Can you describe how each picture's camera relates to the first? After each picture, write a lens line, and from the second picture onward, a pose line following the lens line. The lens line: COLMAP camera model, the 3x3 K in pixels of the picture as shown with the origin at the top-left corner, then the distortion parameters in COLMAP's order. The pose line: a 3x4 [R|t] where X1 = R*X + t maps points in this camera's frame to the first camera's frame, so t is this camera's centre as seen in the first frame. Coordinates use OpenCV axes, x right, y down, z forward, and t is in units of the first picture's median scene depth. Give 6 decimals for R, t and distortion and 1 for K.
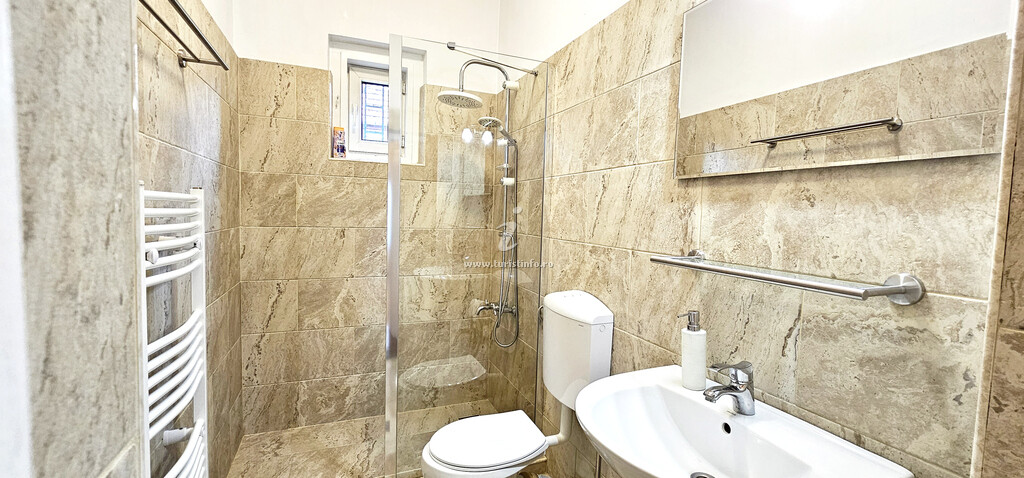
lens RADIAL K [[422.8, 0, 512.0], [0, 422.8, 239.0], [0, 0, 1]] dist [-0.007378, -0.000240]
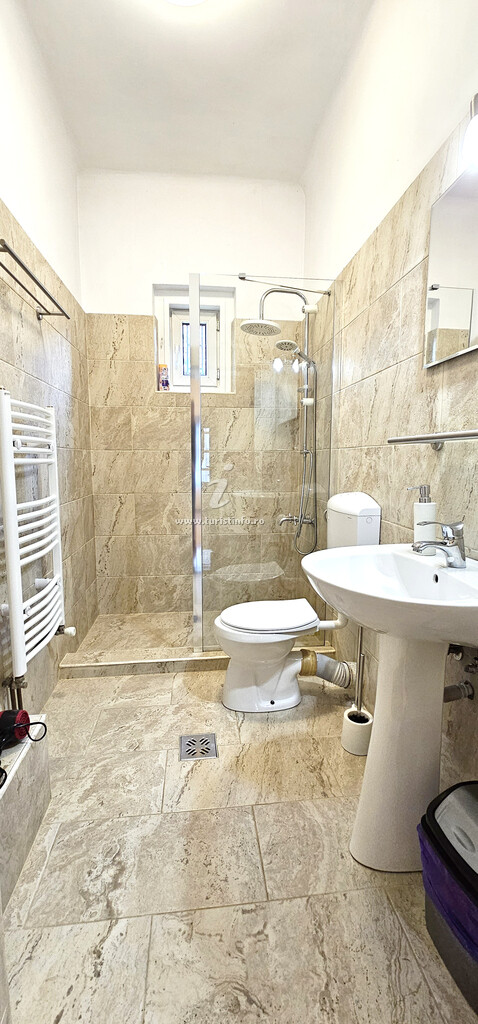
lens RADIAL K [[422.8, 0, 239.0], [0, 422.8, 512.0], [0, 0, 1]] dist [-0.007378, -0.000240]
pose [[0.958995, 0.007274, -0.283331, 0.136582], [0.009273, 0.998330, 0.057015, 0.085114], [0.283273, -0.057304, 0.957326, -0.094769]]
